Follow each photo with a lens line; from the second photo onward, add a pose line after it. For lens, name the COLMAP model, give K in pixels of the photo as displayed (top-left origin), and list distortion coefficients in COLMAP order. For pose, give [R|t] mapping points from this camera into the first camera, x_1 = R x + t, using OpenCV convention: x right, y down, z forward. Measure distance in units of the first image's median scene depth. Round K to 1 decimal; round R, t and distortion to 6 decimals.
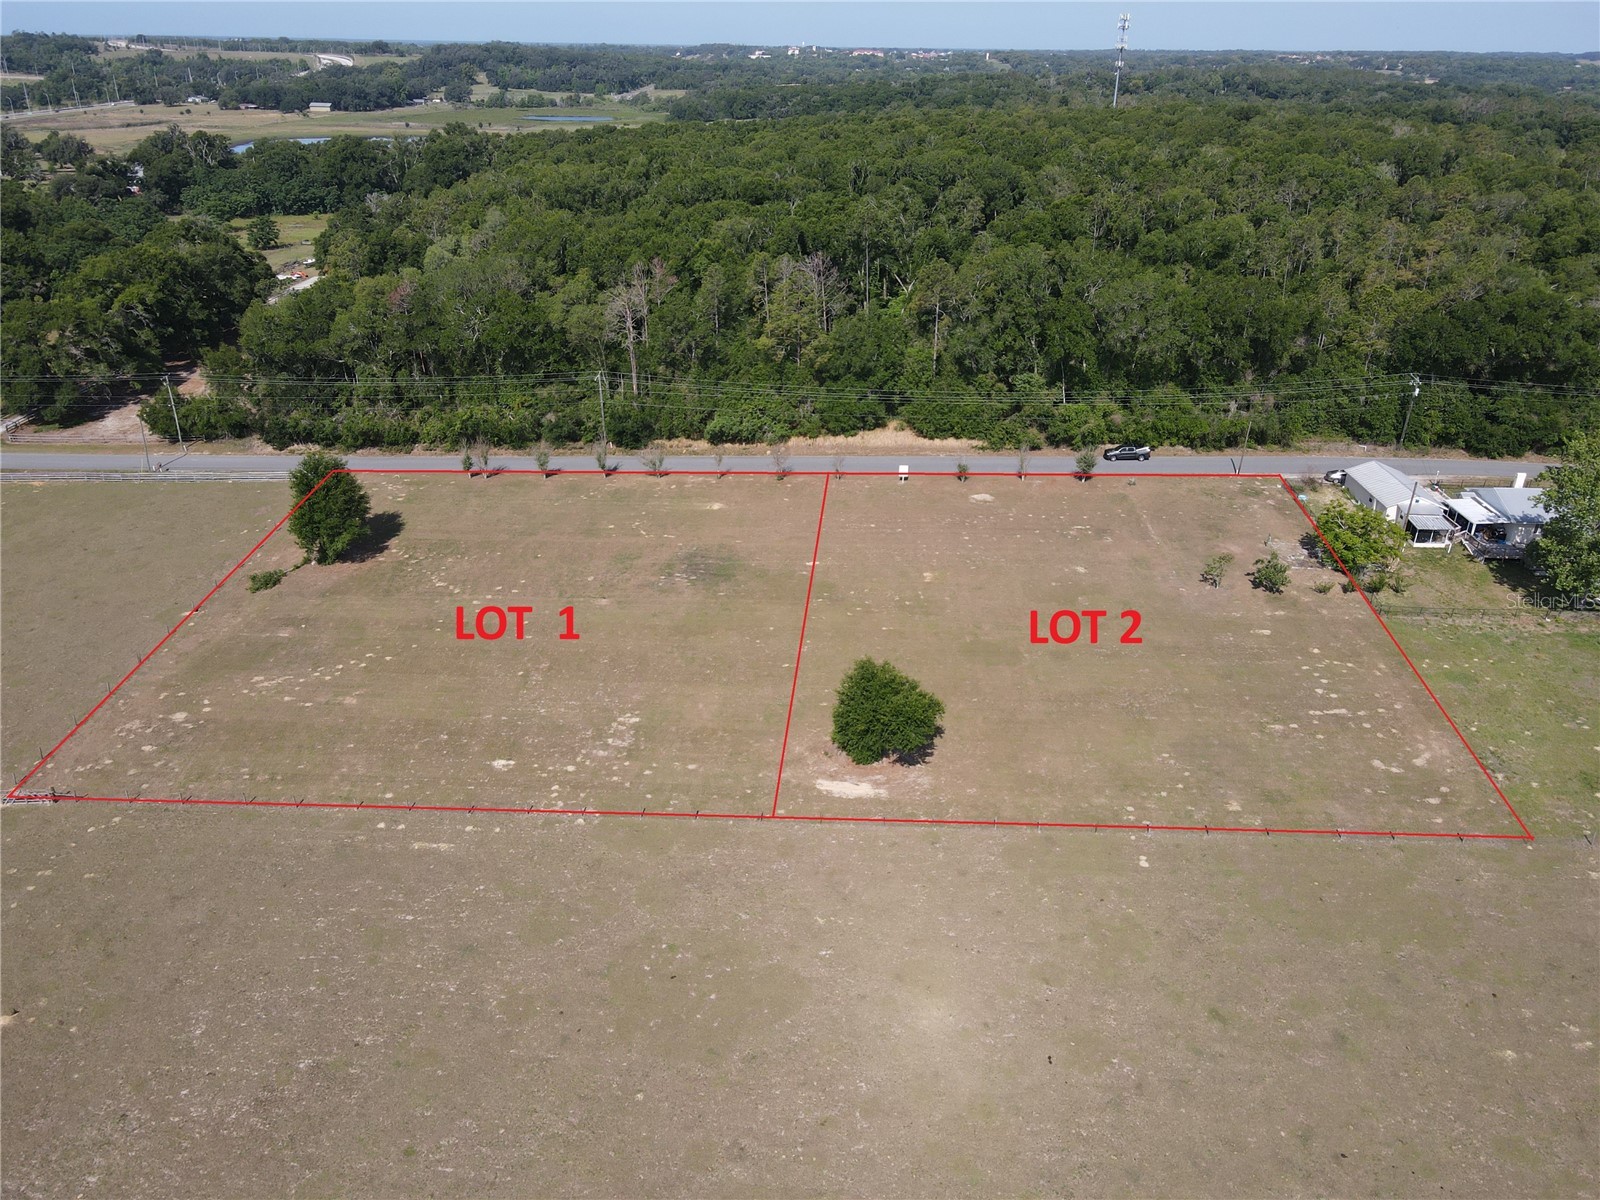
lens RADIAL K [[1180.1, 0, 791.5], [0, 1180.1, 598.9], [0, 0, 1]] dist [0.009519, 0.004627]
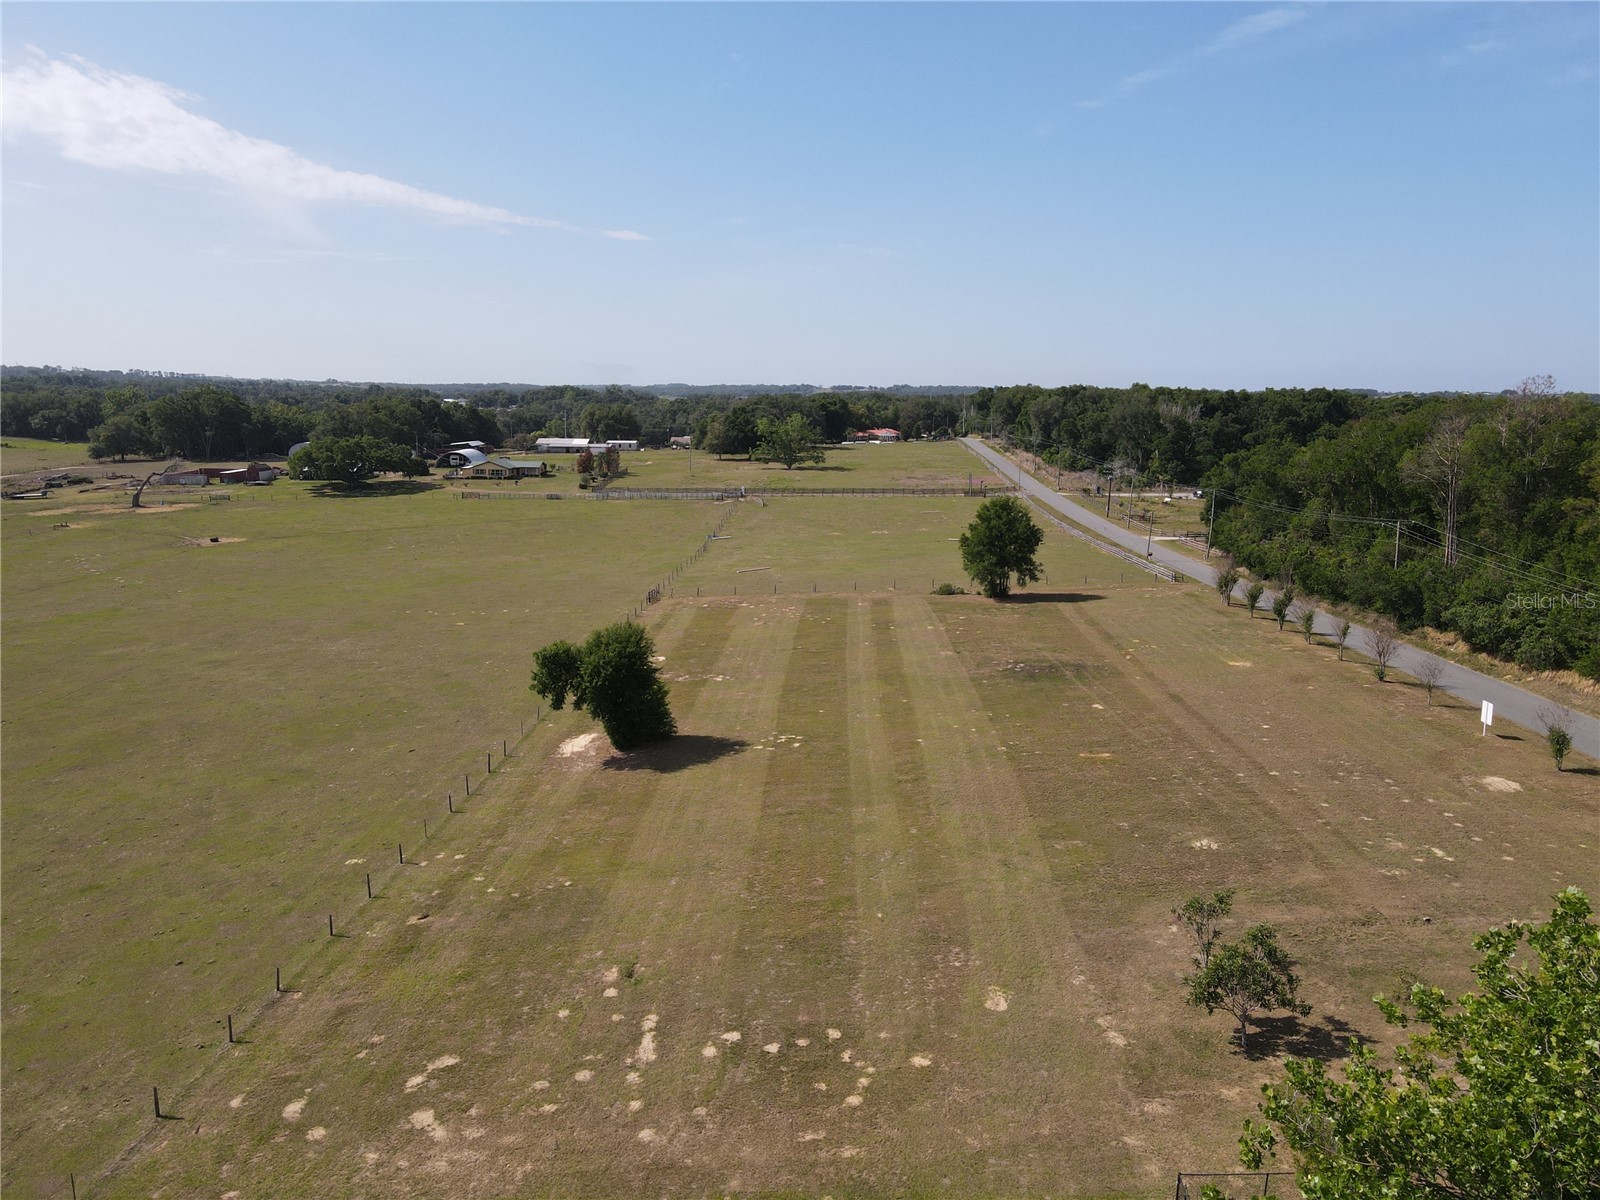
lens RADIAL K [[1180.1, 0, 788.2], [0, 1180.1, 606.2], [0, 0, 1]] dist [0.009519, 0.004627]
pose [[0.005637, 0.172266, -0.985034, 0.613636], [-0.440735, 0.884642, 0.152187, -0.095702], [0.897620, 0.433281, 0.080910, 0.676102]]
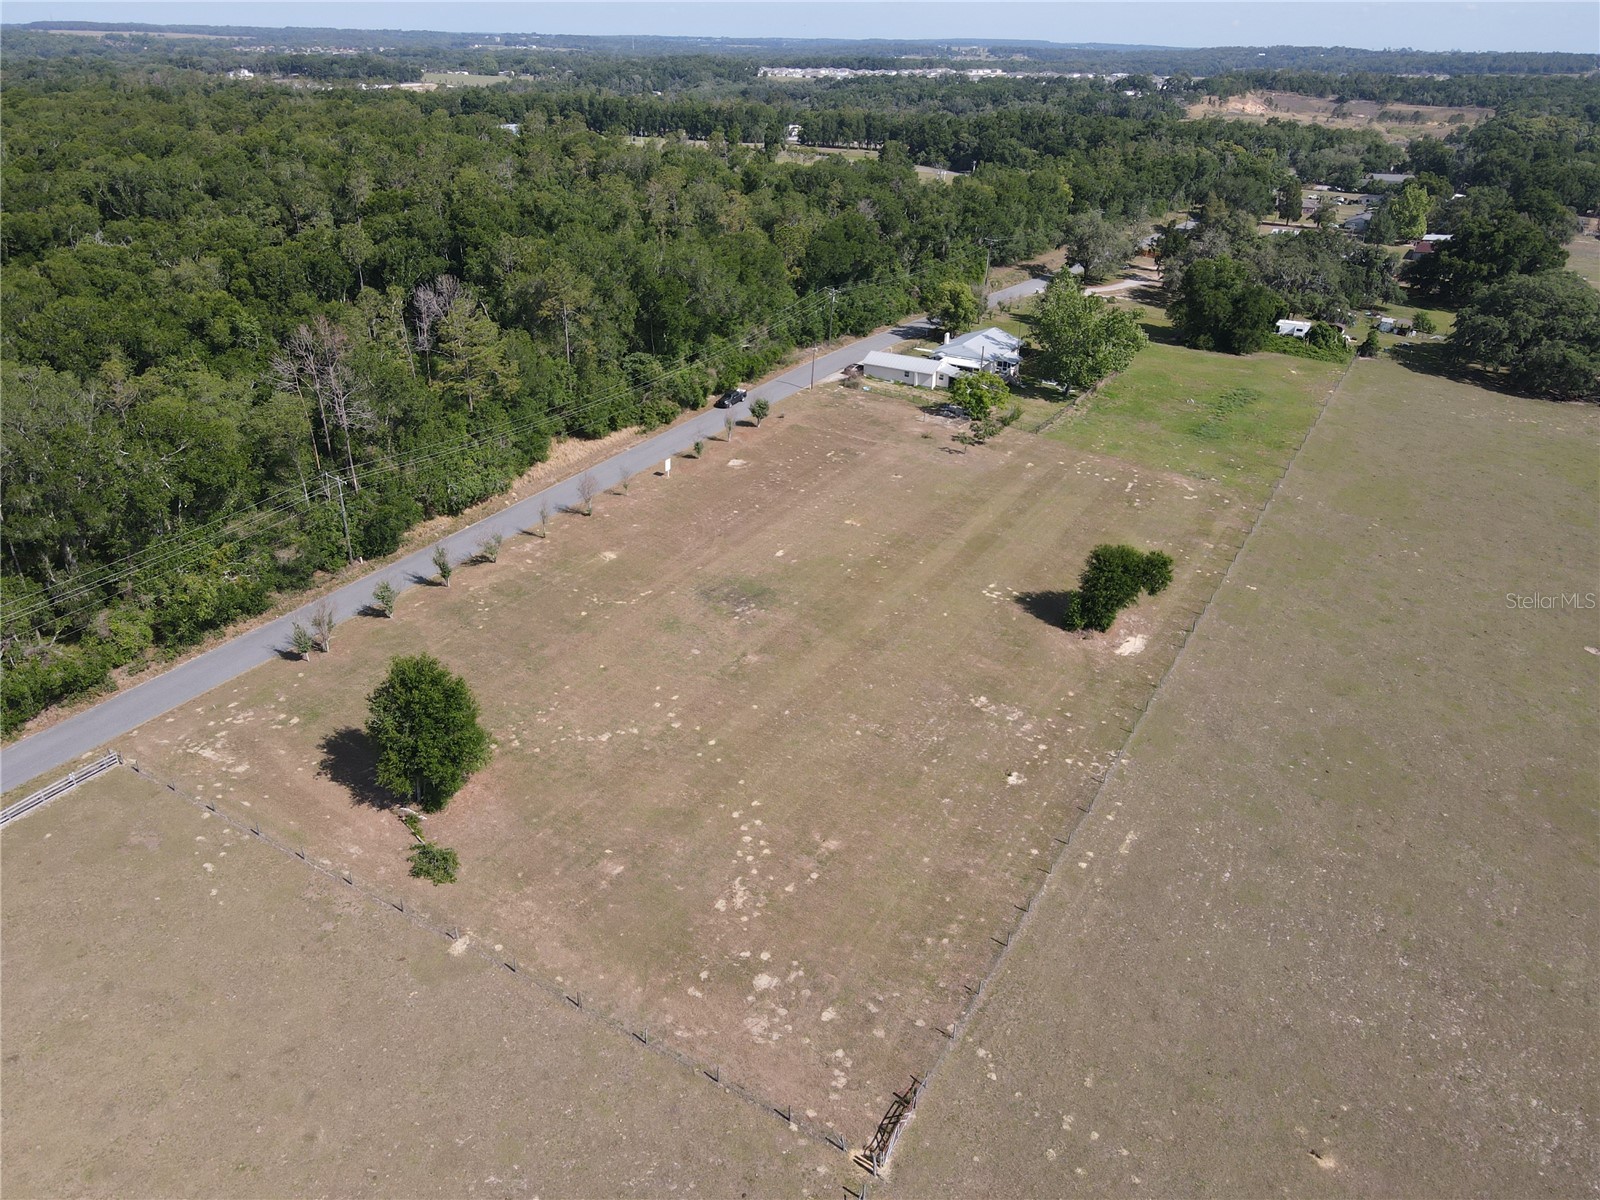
lens RADIAL K [[1180.1, 0, 790.1], [0, 1180.1, 599.7], [0, 0, 1]] dist [0.009519, 0.004627]
pose [[0.456276, -0.386550, 0.801493, -0.726807], [0.369462, 0.901706, 0.224553, -0.197049], [-0.809512, 0.193663, 0.554242, 0.387815]]
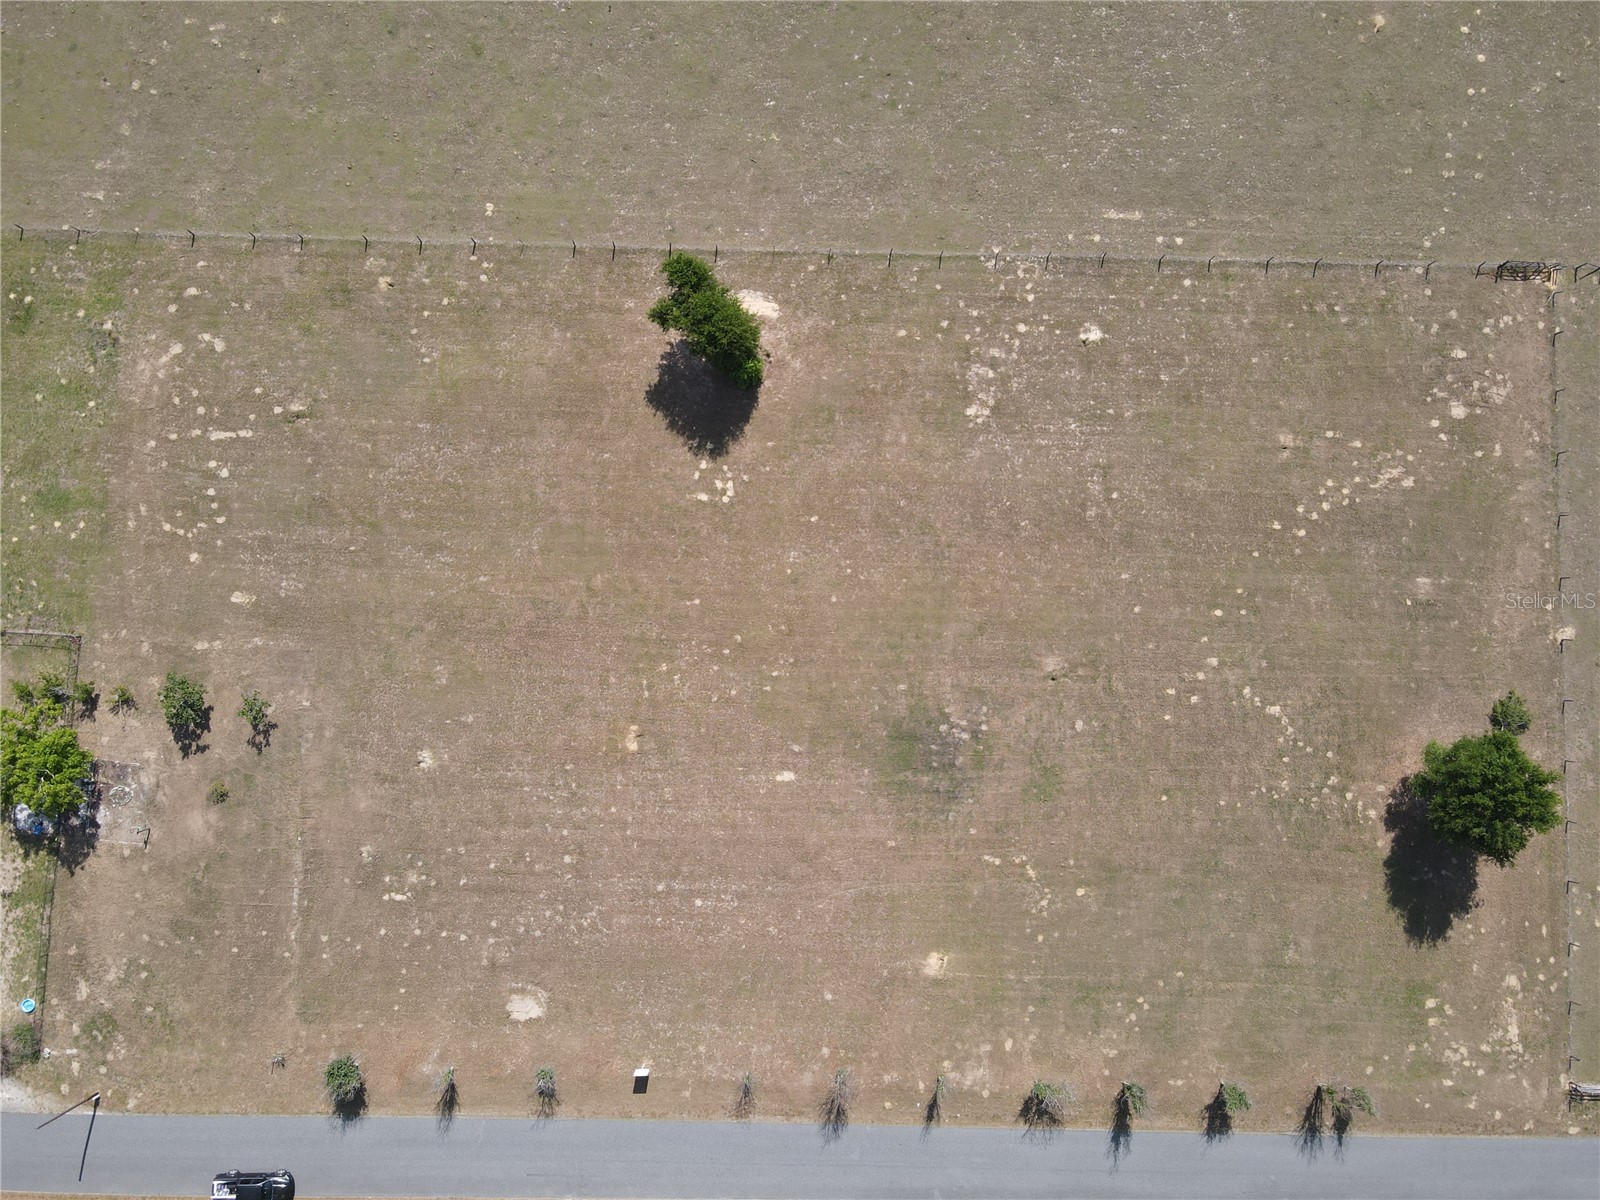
lens RADIAL K [[1180.1, 0, 815.0], [0, 1180.1, 601.0], [0, 0, 1]] dist [0.009519, 0.004627]
pose [[-0.999619, 0.027220, -0.004657, 0.000639], [-0.015340, -0.407087, 0.913261, -0.587299], [0.022963, 0.912984, 0.407349, 0.538085]]
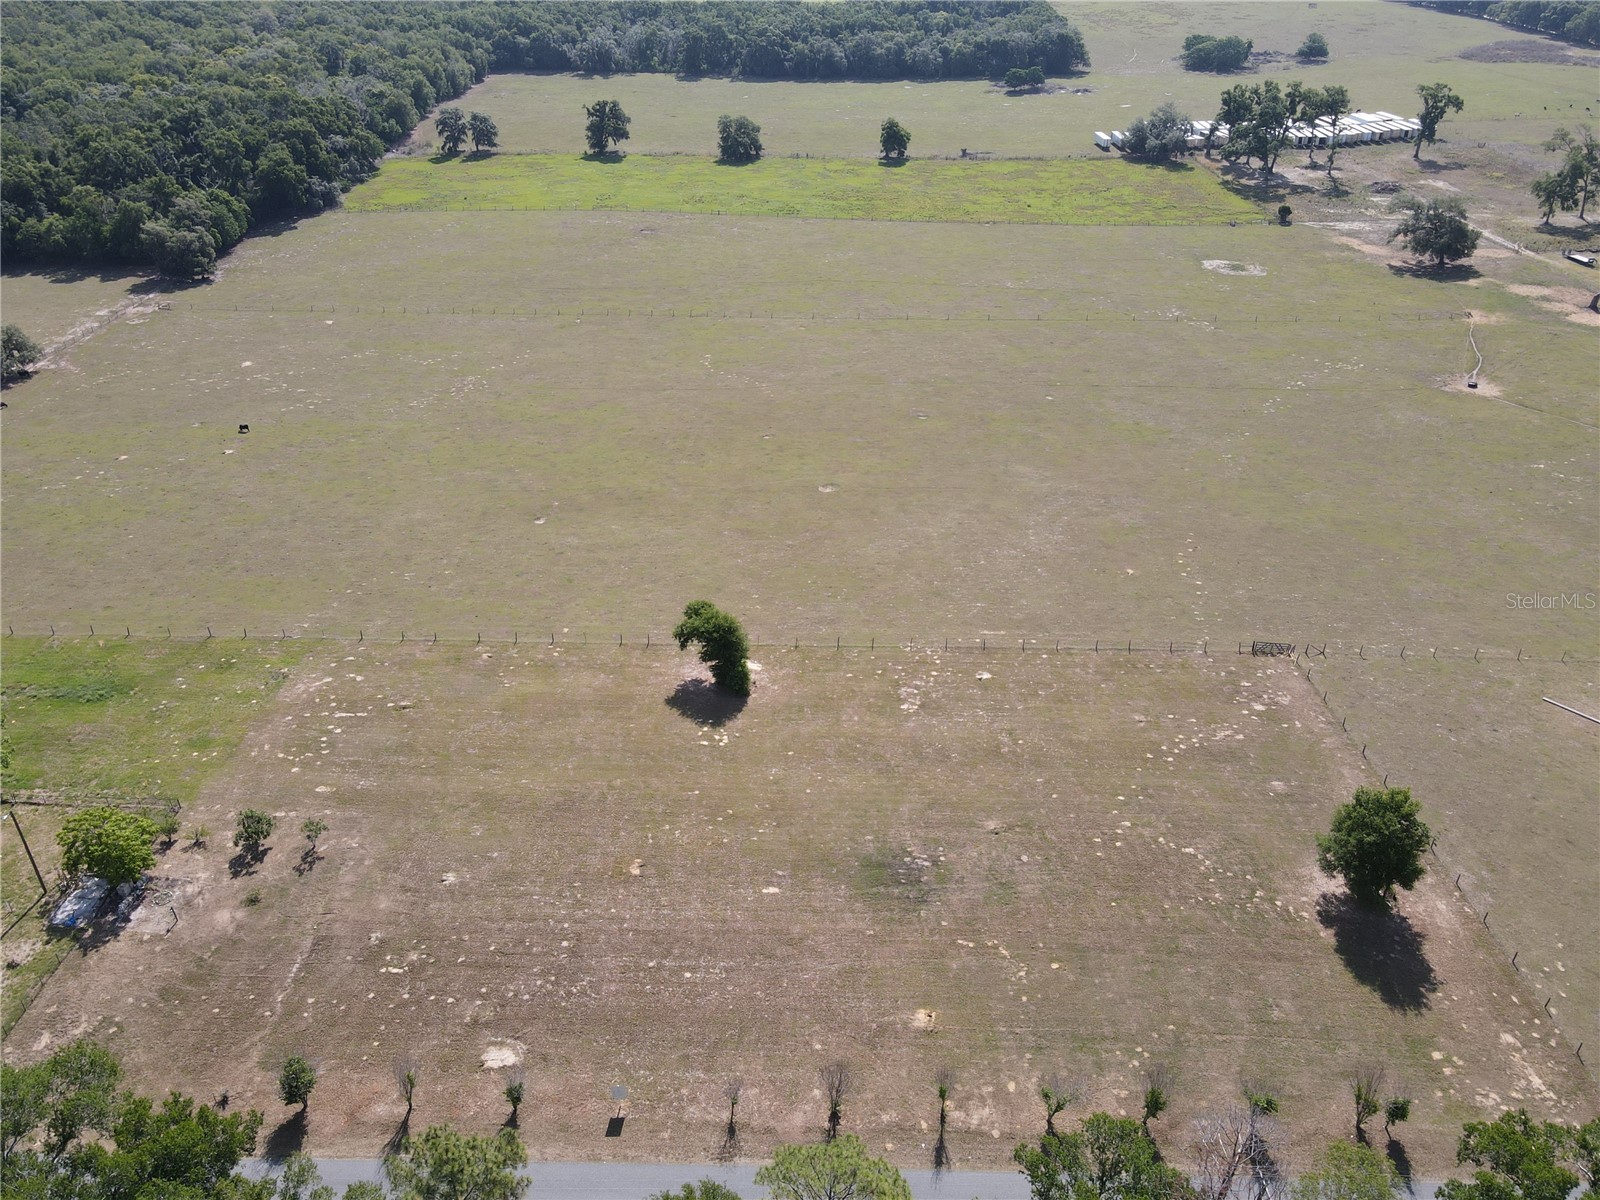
lens RADIAL K [[1180.1, 0, 793.2], [0, 1180.1, 595.5], [0, 0, 1]] dist [0.009519, 0.004627]
pose [[-0.998436, 0.013021, -0.054371, 0.040095], [-0.038561, 0.543781, 0.838341, -0.739522], [0.040482, 0.839126, -0.542428, 1.138433]]
